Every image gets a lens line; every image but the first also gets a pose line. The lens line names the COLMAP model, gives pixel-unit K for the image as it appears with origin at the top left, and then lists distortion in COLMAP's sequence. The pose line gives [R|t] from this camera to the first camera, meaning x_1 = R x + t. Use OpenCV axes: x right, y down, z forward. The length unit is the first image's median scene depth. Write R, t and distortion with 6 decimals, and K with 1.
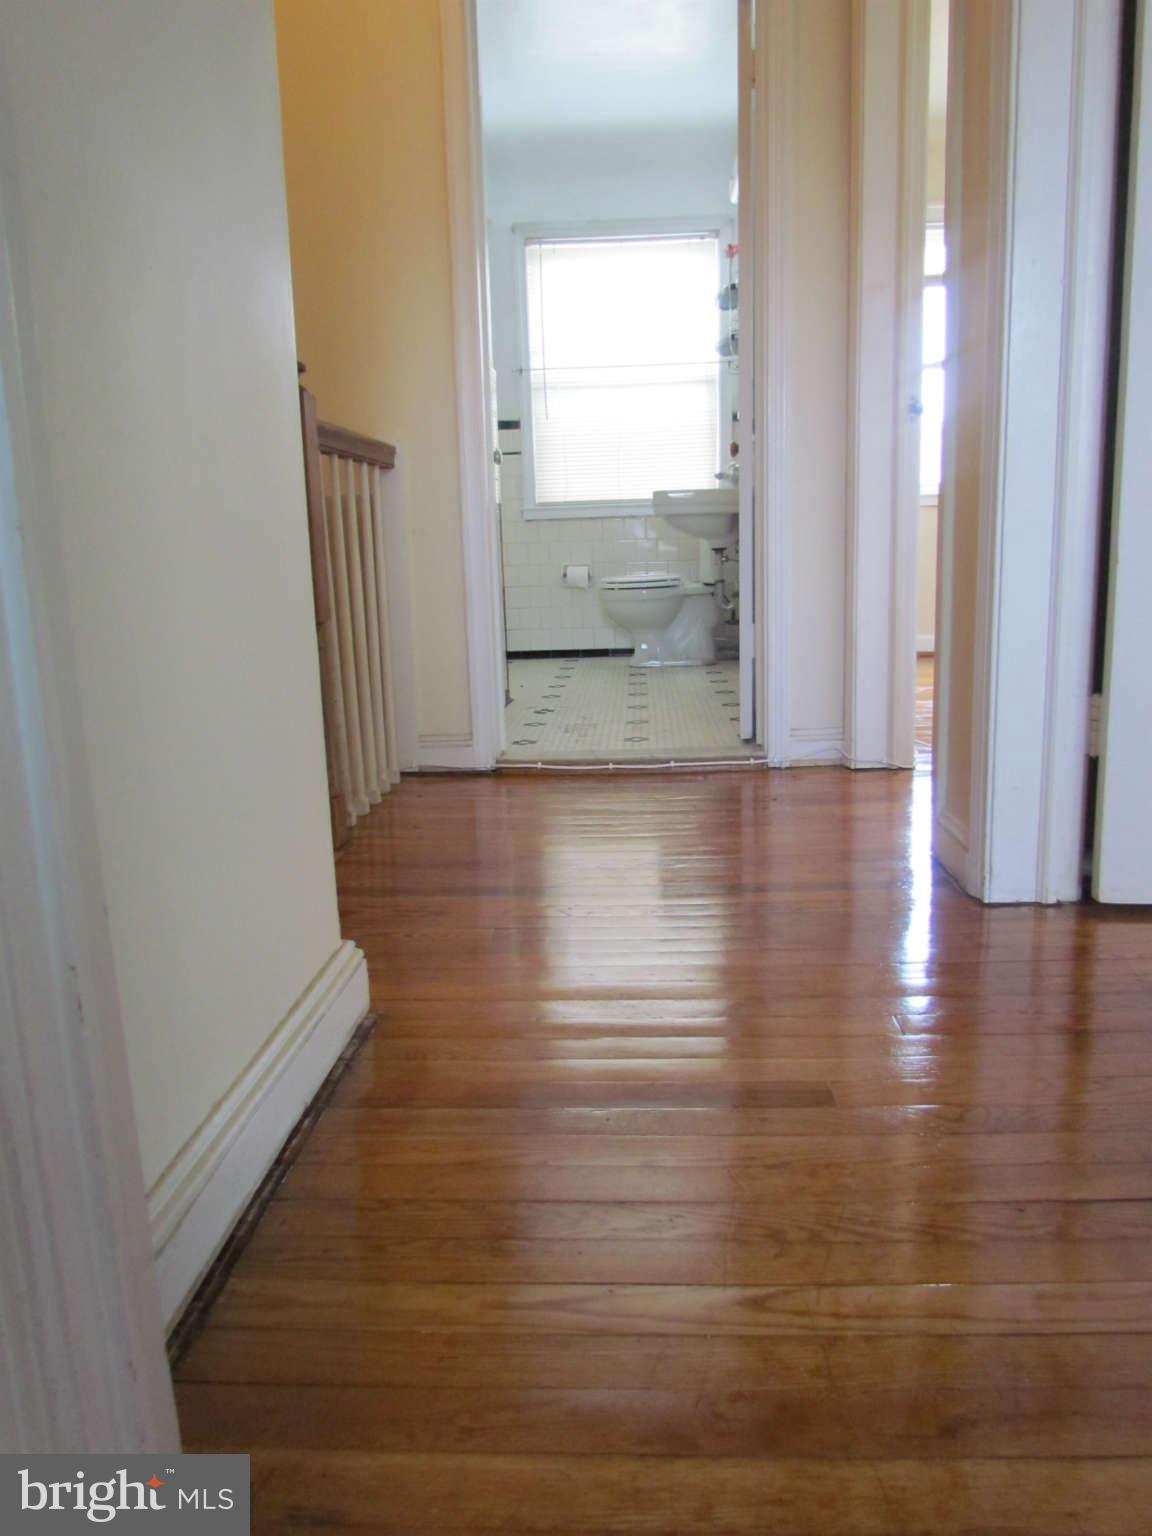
lens RADIAL K [[1102.1, 0, 576.7], [0, 1102.1, 768.0], [0, 0, 1]] dist [-0.031093, 0.007238]
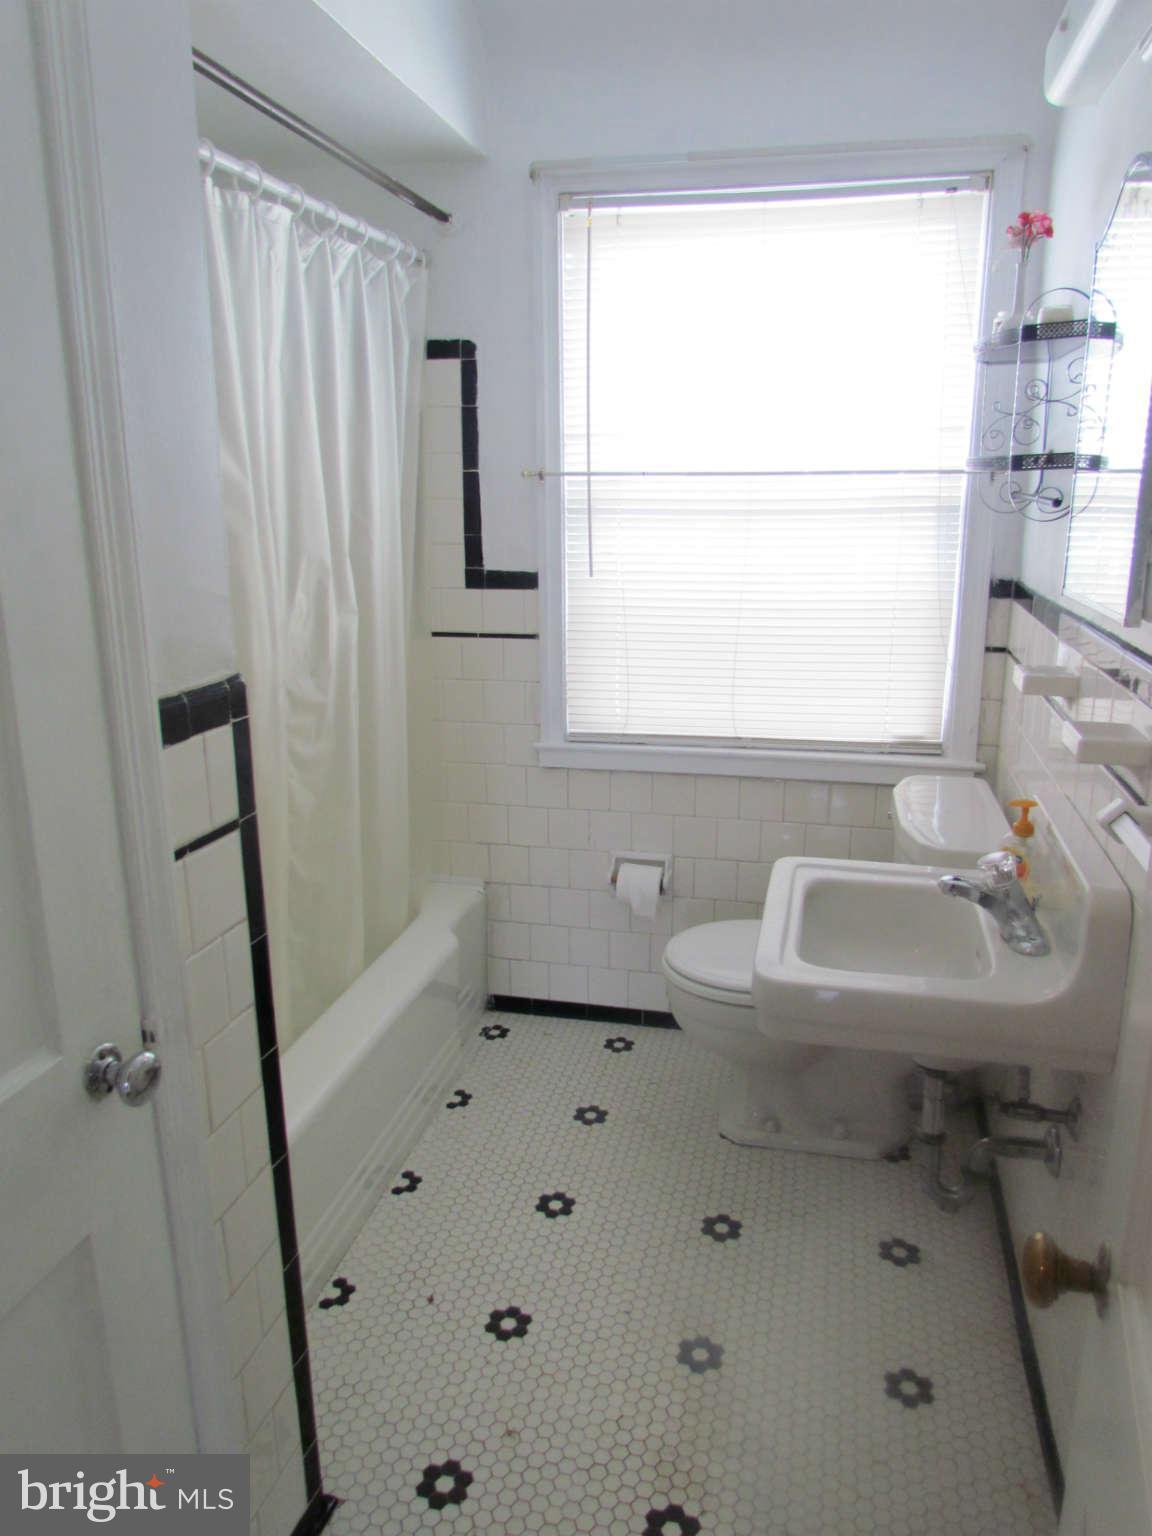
lens RADIAL K [[1102.1, 0, 576.7], [0, 1102.1, 768.0], [0, 0, 1]] dist [-0.031093, 0.007238]
pose [[0.986378, 0.066250, -0.150561, 0.045885], [-0.056685, 0.996144, 0.066958, -0.266409], [0.154416, -0.057512, 0.986331, 0.517302]]
